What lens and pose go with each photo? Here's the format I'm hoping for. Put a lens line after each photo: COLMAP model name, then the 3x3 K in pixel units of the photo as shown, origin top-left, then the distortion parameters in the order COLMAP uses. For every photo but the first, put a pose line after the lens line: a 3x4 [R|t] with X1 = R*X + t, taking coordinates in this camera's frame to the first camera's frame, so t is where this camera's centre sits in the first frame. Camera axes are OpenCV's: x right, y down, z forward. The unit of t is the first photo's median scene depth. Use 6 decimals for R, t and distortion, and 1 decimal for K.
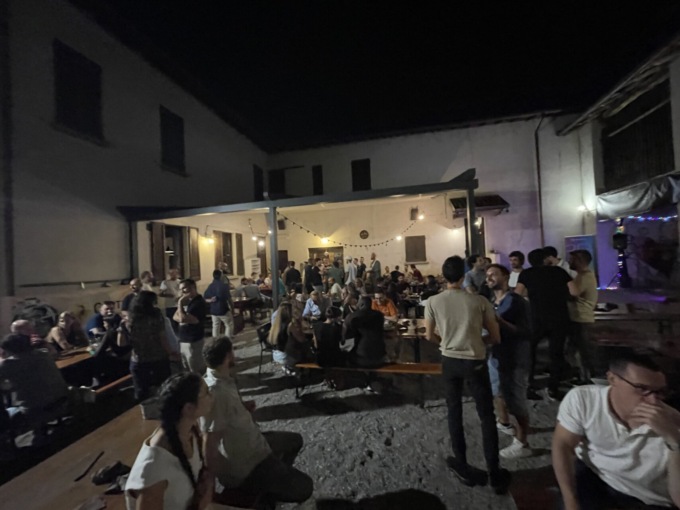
lens RADIAL K [[277.2, 0, 340.0], [0, 277.2, 255.0], [0, 0, 1]] dist [0.001168, 0.000244]
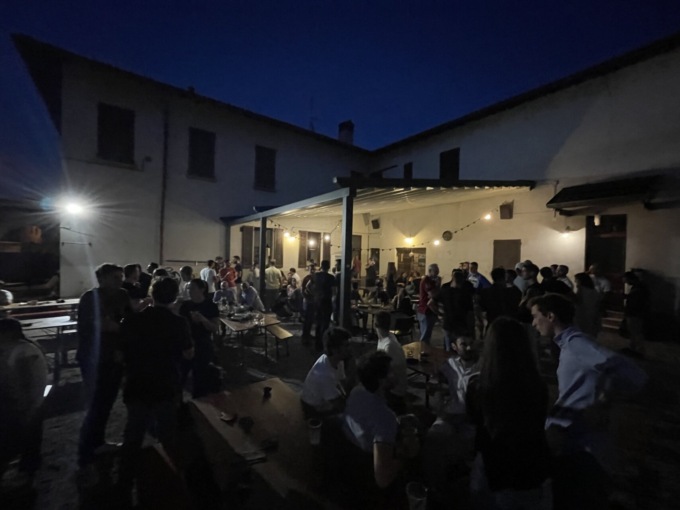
lens RADIAL K [[277.2, 0, 340.0], [0, 277.2, 255.0], [0, 0, 1]] dist [0.001168, 0.000244]
pose [[0.763199, 0.070549, -0.642301, 0.416013], [-0.056809, 0.997499, 0.042061, -0.032295], [0.643662, 0.004387, 0.765297, 0.110793]]
